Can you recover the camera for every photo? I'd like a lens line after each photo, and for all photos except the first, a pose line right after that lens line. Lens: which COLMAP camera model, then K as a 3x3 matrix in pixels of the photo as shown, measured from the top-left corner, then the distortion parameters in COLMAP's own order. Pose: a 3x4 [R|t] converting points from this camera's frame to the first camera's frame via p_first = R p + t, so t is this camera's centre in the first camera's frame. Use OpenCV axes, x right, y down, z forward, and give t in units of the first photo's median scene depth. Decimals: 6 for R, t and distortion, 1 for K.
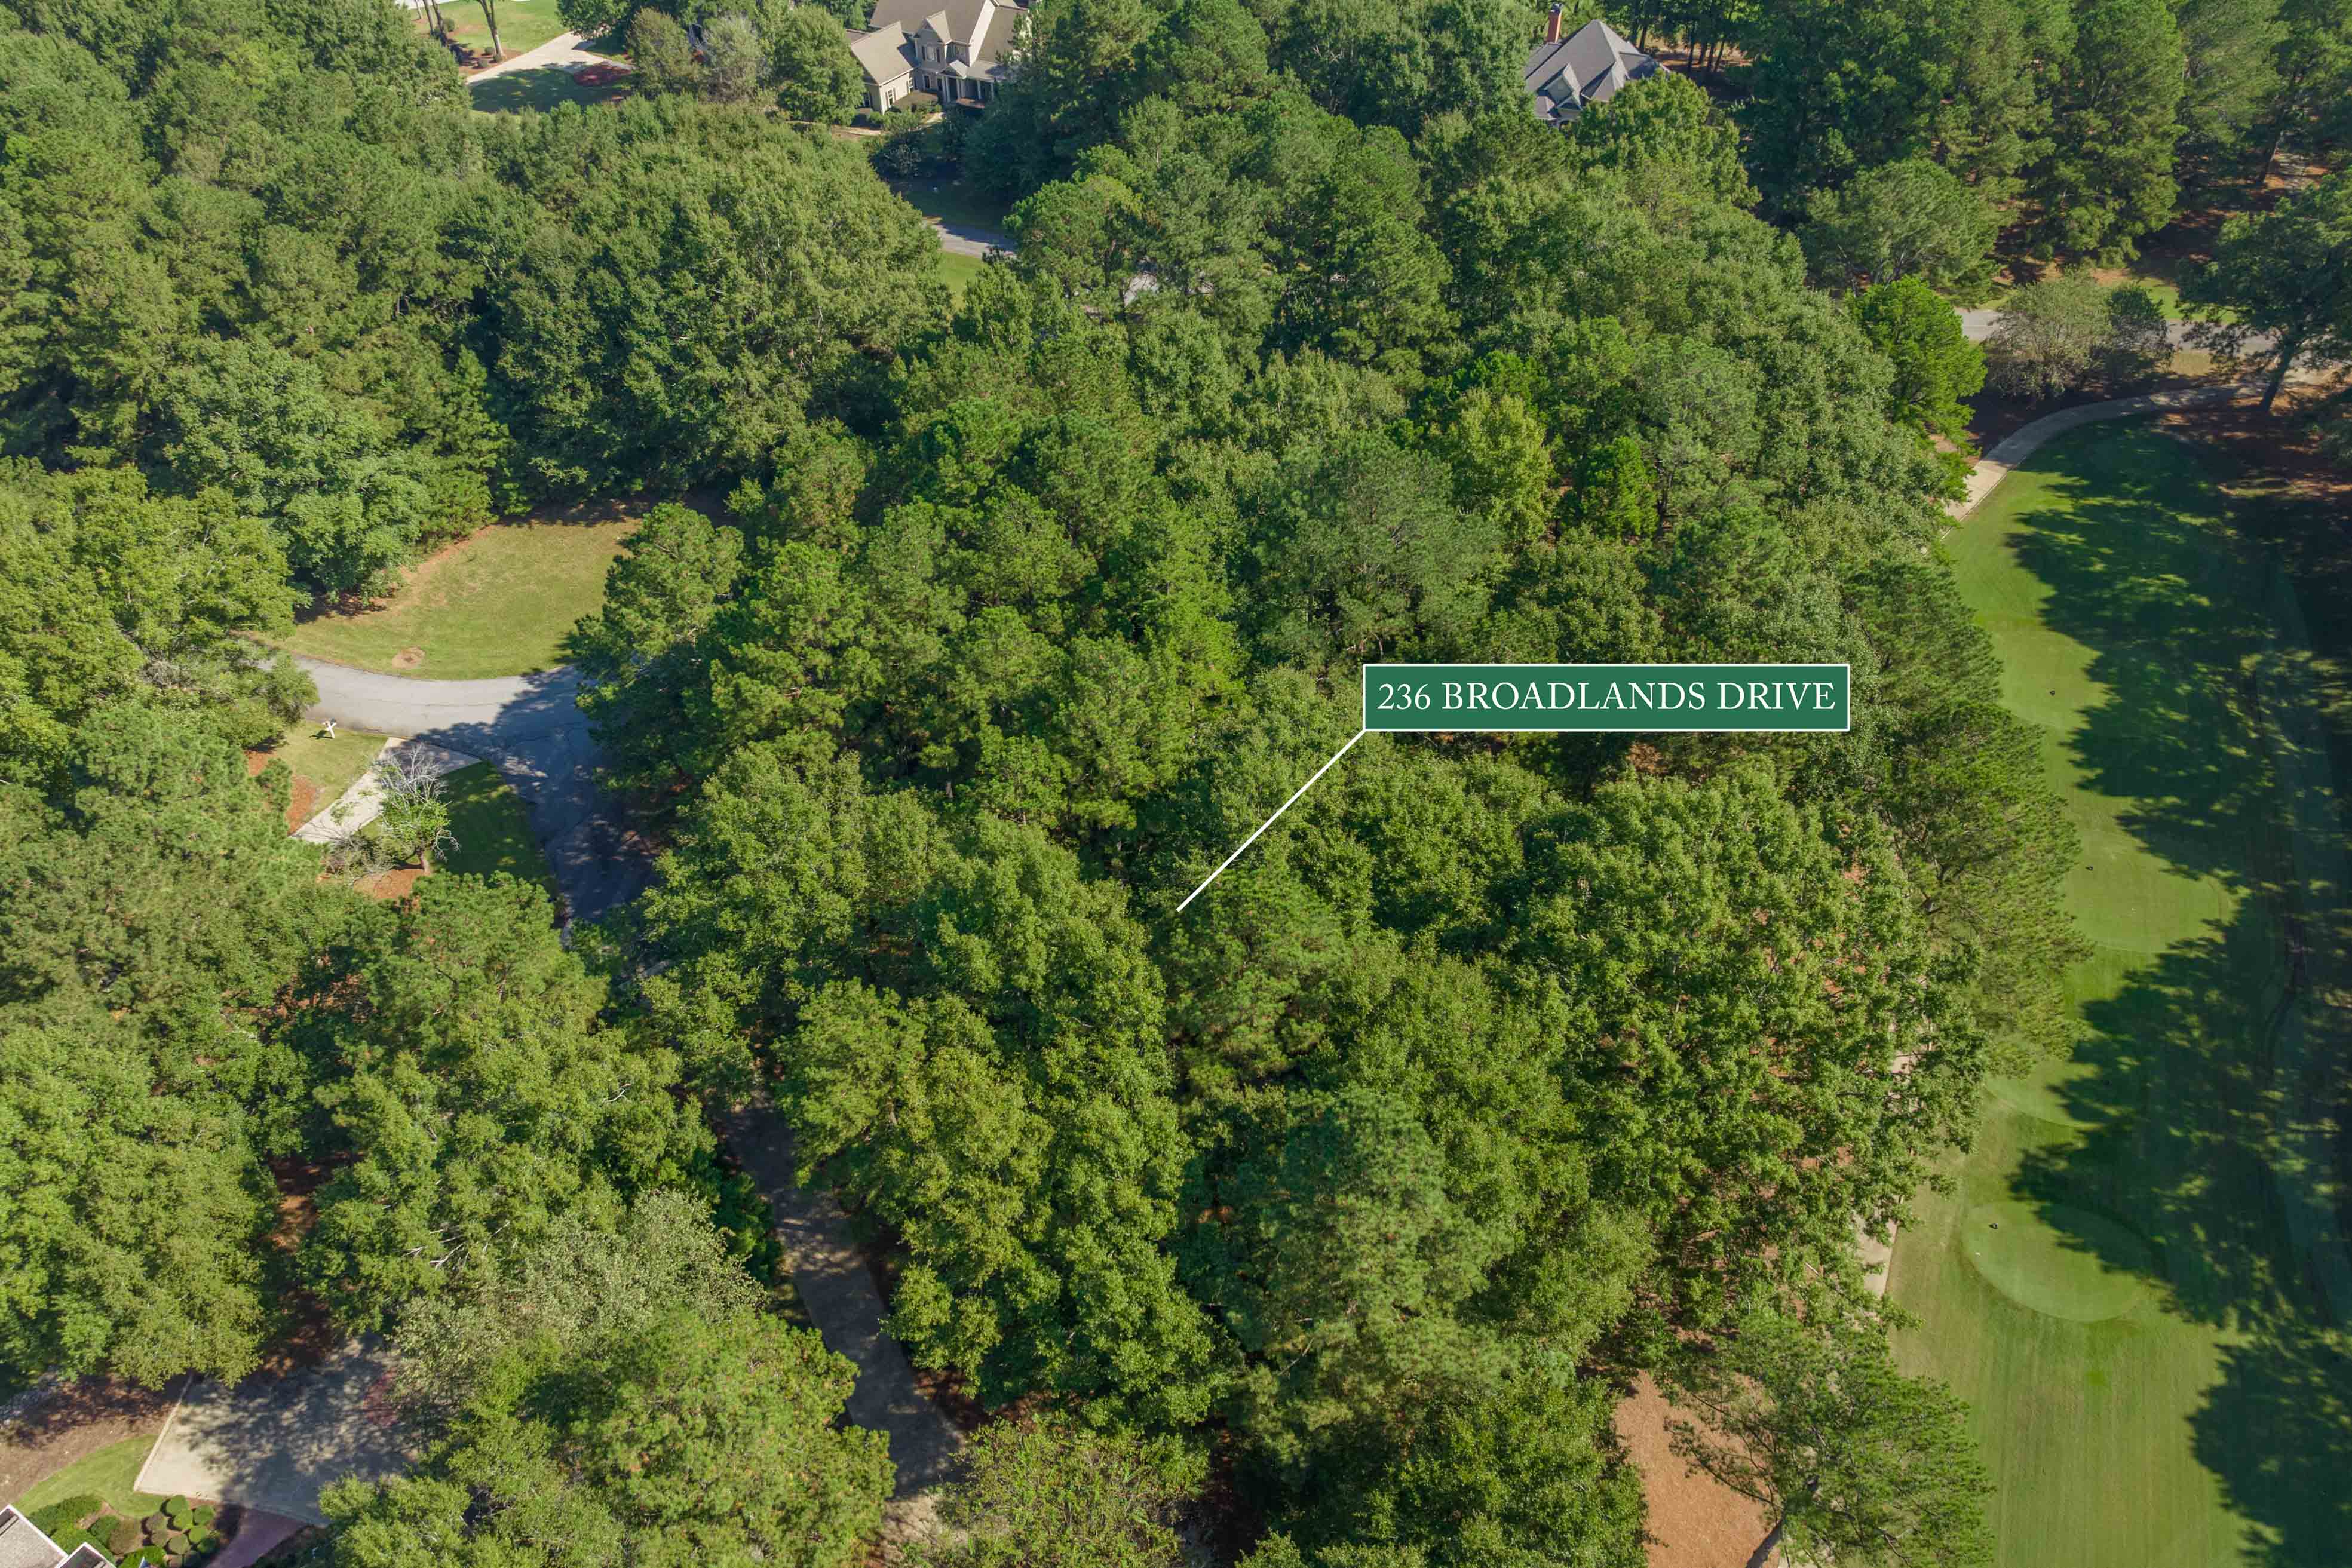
lens RADIAL K [[1670.2, 0, 1155.4], [0, 1670.2, 795.5], [0, 0, 1]] dist [-0.042185, 0.017598]
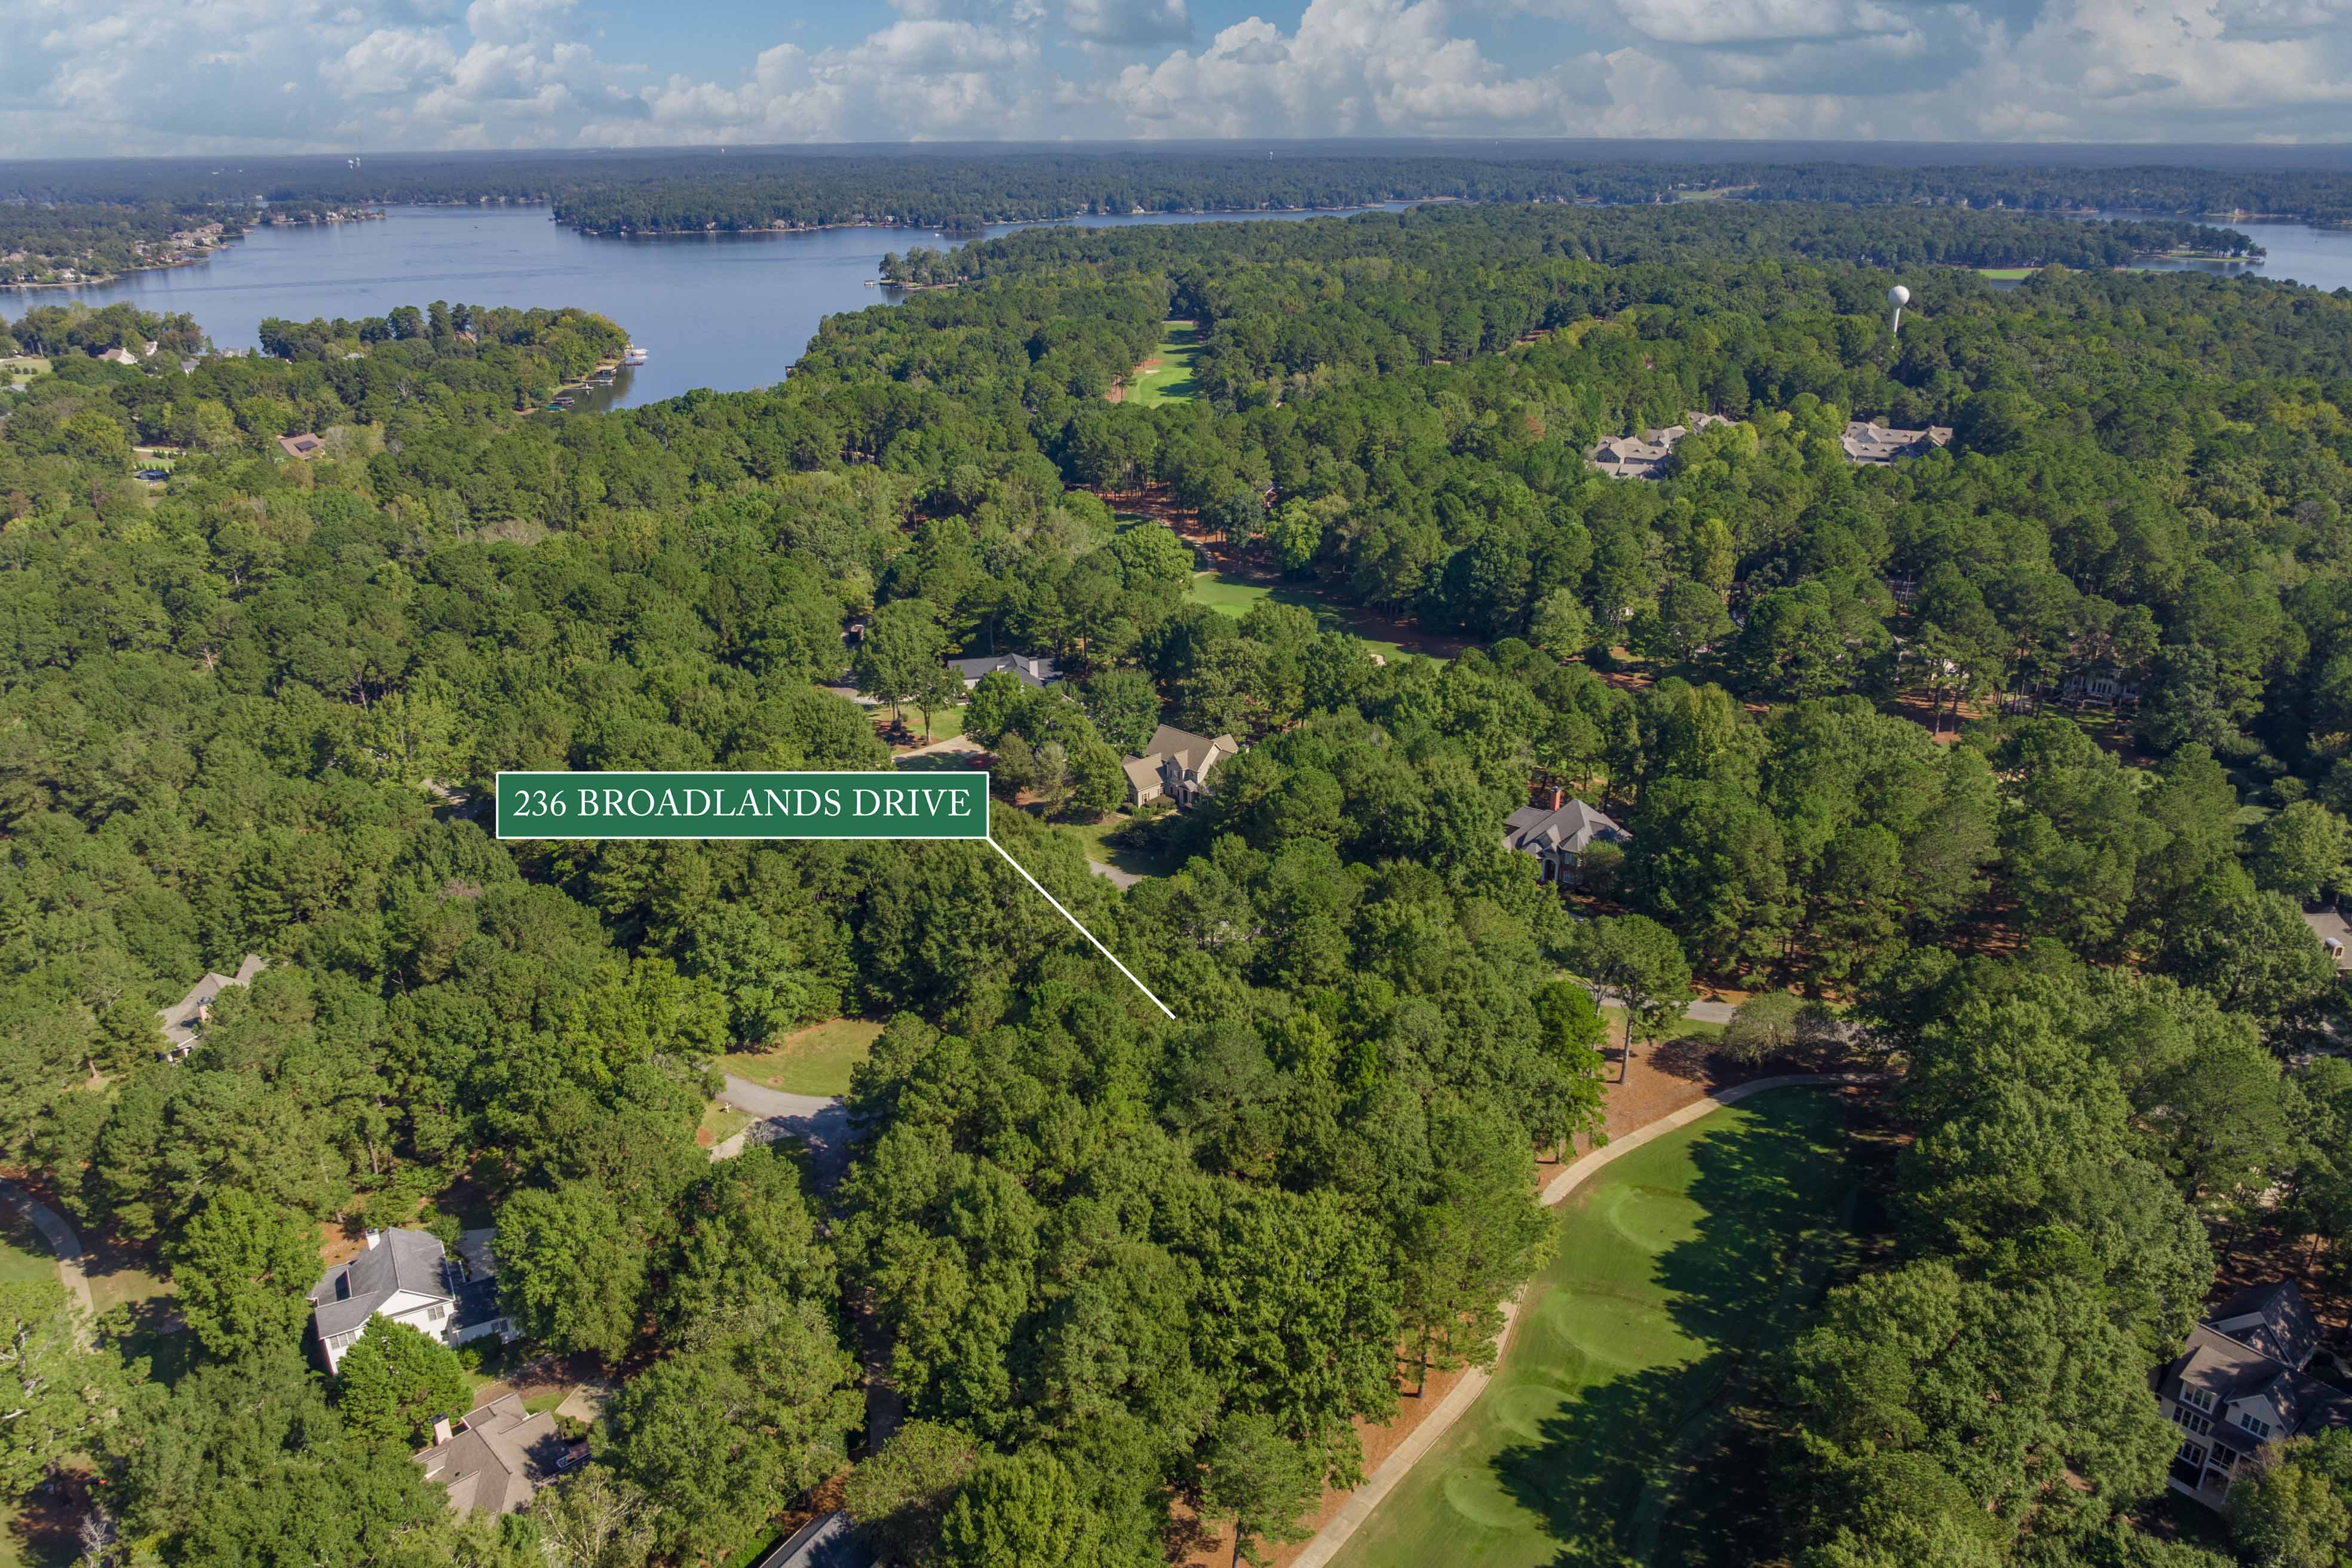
lens RADIAL K [[1670.2, 0, 1161.4], [0, 1670.2, 841.7], [0, 0, 1]] dist [-0.042185, 0.017598]
pose [[0.963673, 0.103272, -0.246313, 0.417081], [-0.177088, 0.937420, -0.299806, 0.158477], [0.199937, 0.332534, 0.921654, -0.756719]]
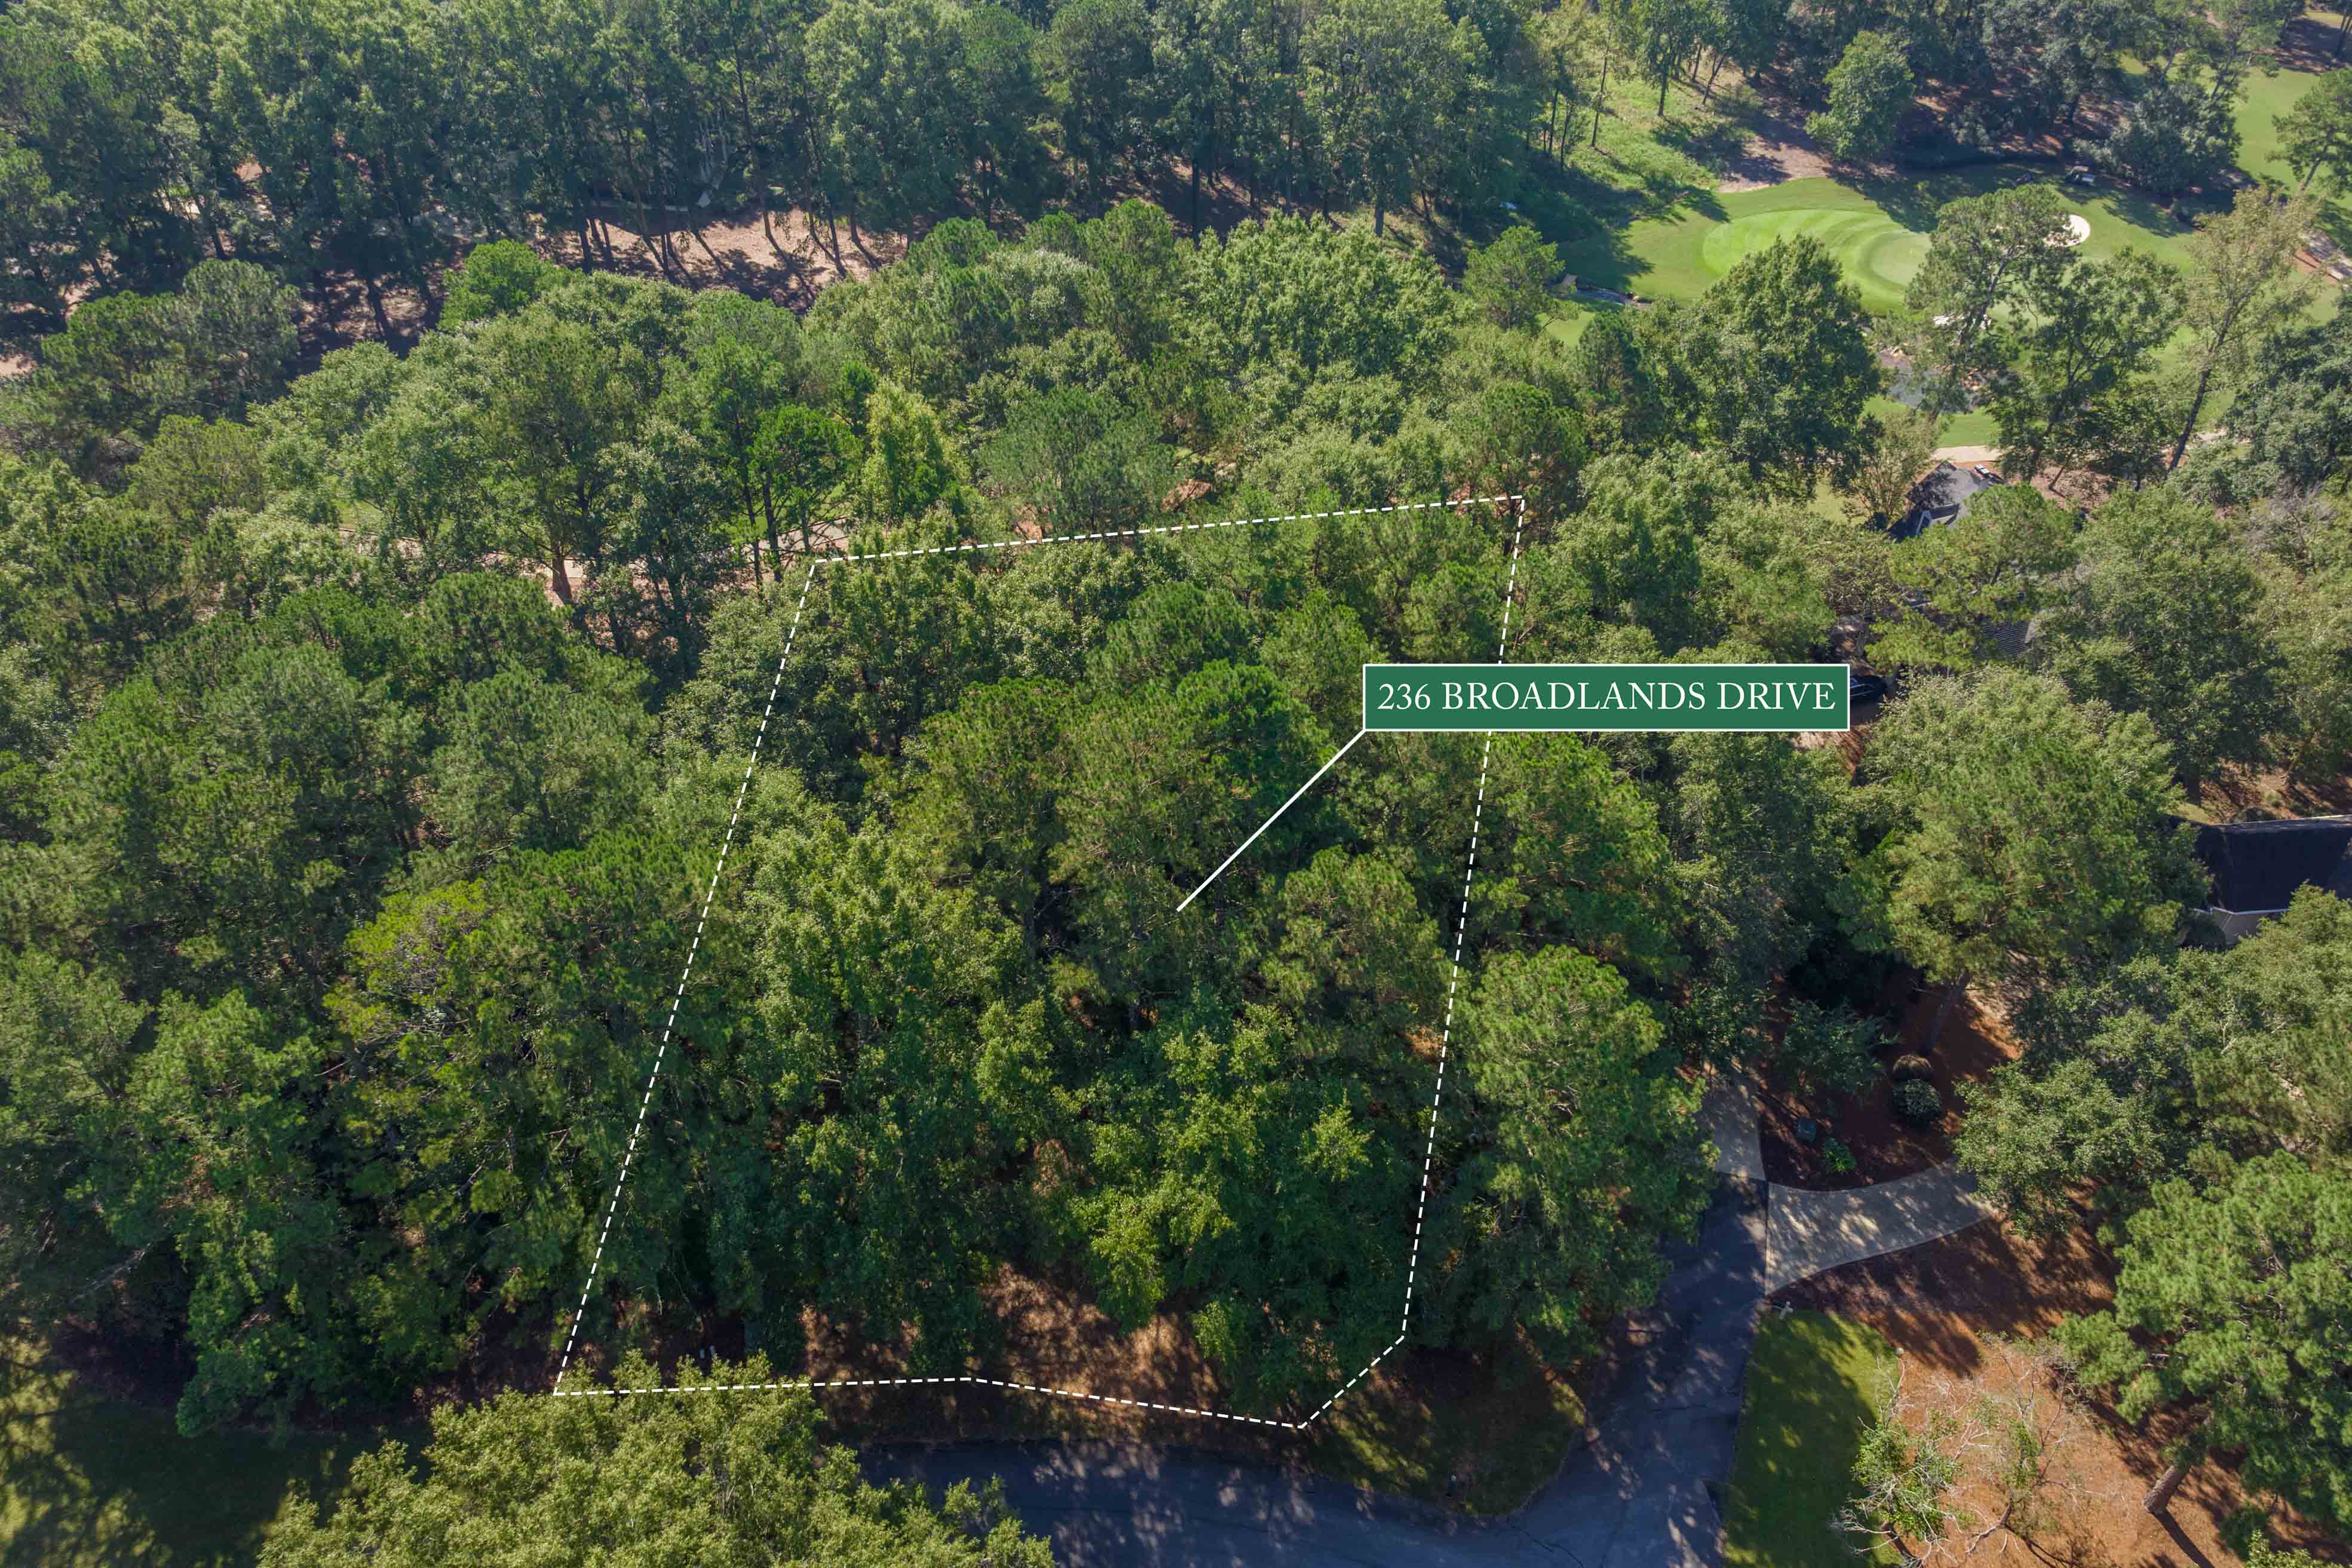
lens RADIAL K [[1670.2, 0, 1190.0], [0, 1670.2, 779.7], [0, 0, 1]] dist [-0.042185, 0.017598]
pose [[-0.602032, -0.533528, 0.594058, -0.478353], [0.529233, 0.290469, 0.797208, -0.694963], [-0.597888, 0.794340, 0.107489, 0.808184]]
